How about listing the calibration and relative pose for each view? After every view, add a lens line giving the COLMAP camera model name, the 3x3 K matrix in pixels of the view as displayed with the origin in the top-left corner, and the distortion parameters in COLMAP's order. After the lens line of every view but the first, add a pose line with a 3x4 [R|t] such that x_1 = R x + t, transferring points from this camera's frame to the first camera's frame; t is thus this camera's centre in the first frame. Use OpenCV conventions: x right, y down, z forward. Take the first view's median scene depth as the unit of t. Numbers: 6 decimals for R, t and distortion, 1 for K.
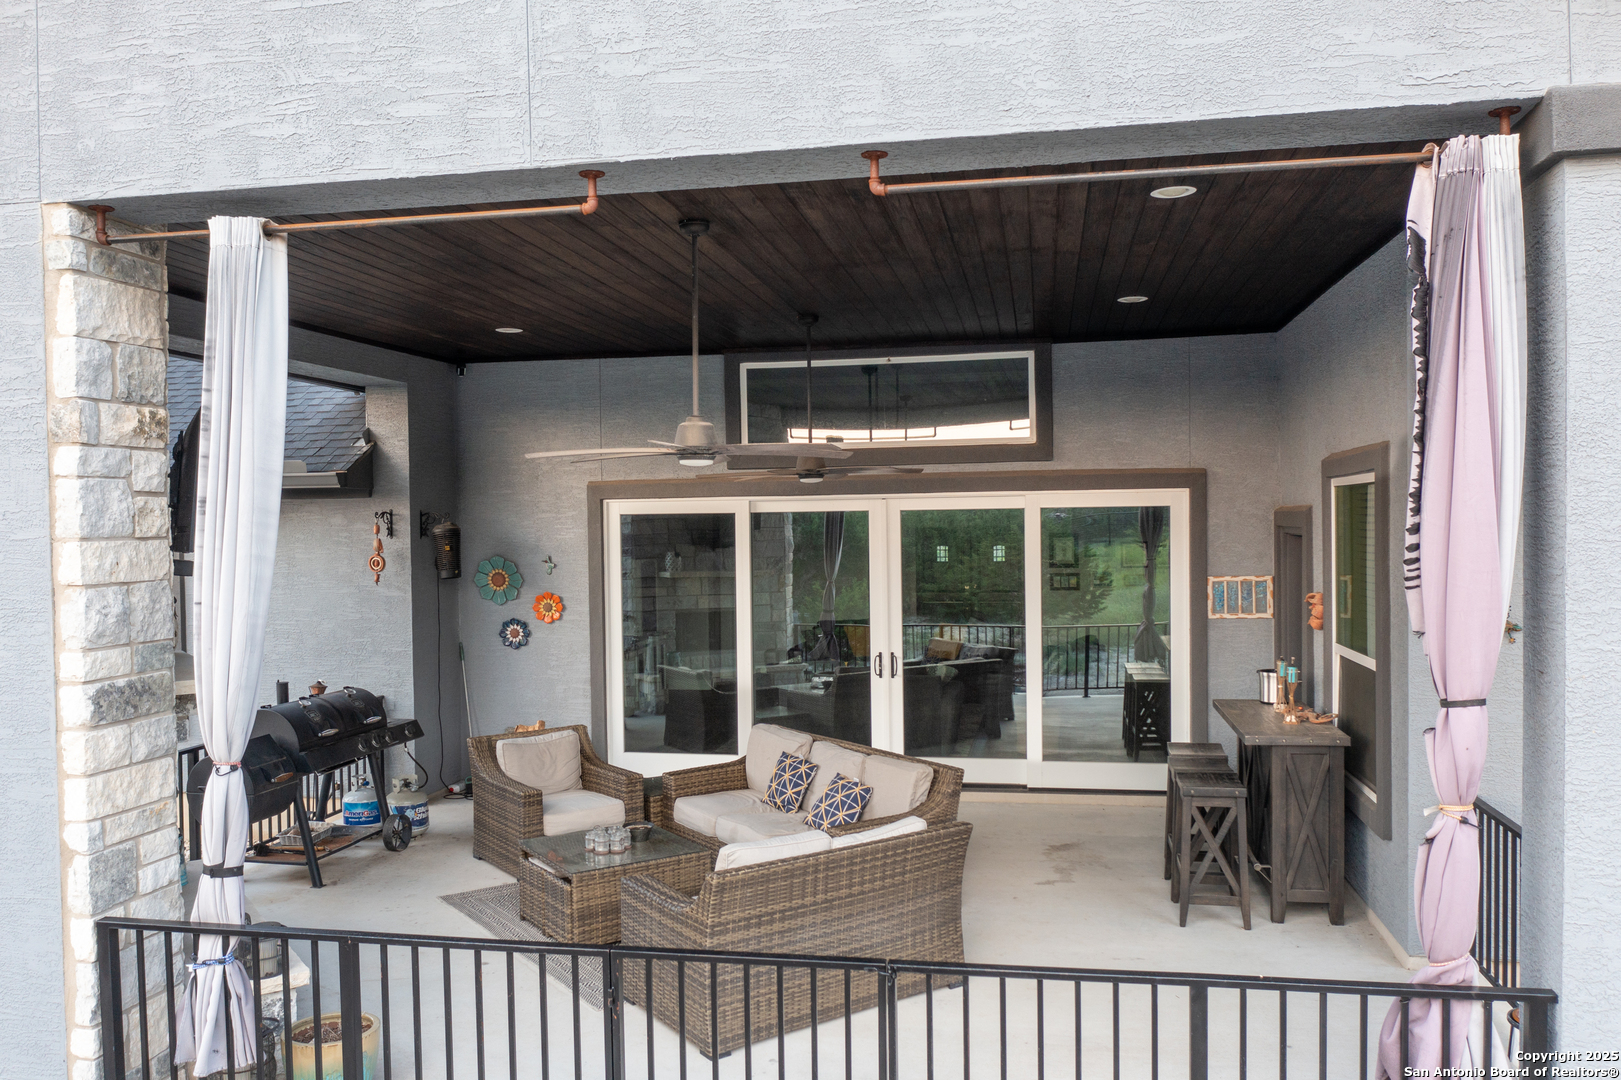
lens RADIAL K [[1295.4, 0, 807.7], [0, 1295.4, 540.1], [0, 0, 1]] dist [-0.007082, -0.000447]
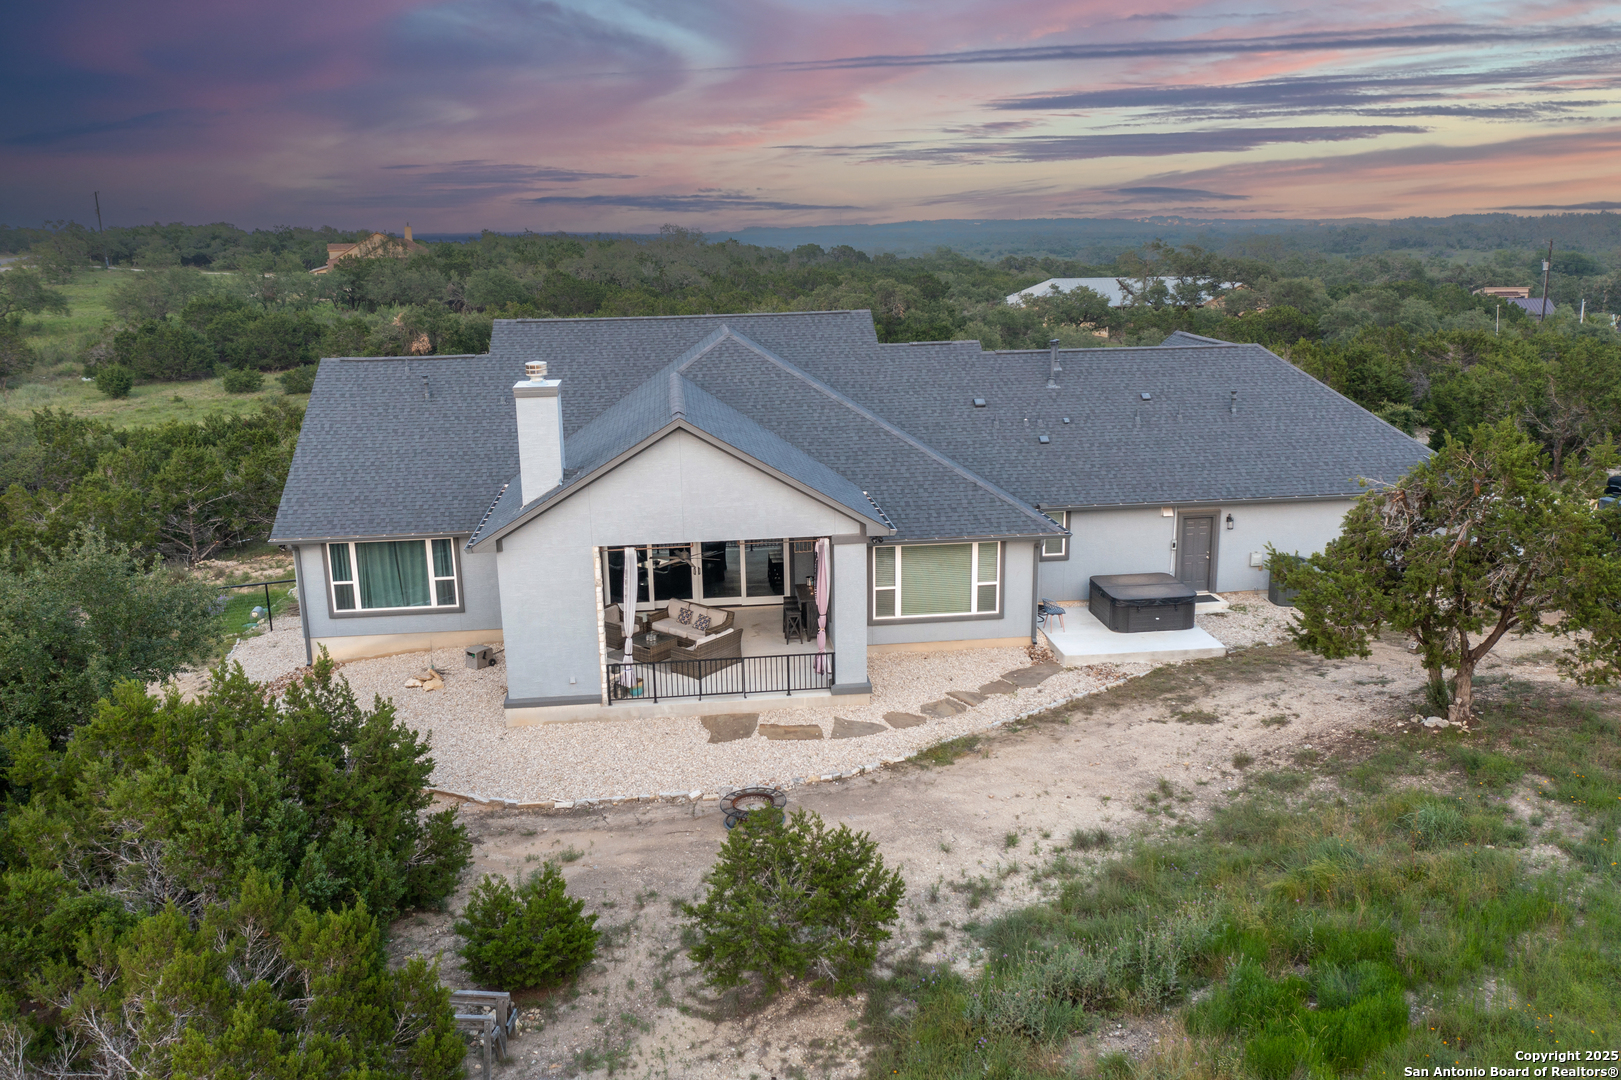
lens RADIAL K [[1295.4, 0, 811.8], [0, 1295.4, 540.1], [0, 0, 1]] dist [-0.007082, -0.000447]
pose [[0.956036, -0.078832, 0.282456, -0.903640], [0.015038, 0.975102, 0.221246, -1.088792], [-0.292864, -0.207271, 0.933418, -3.265802]]
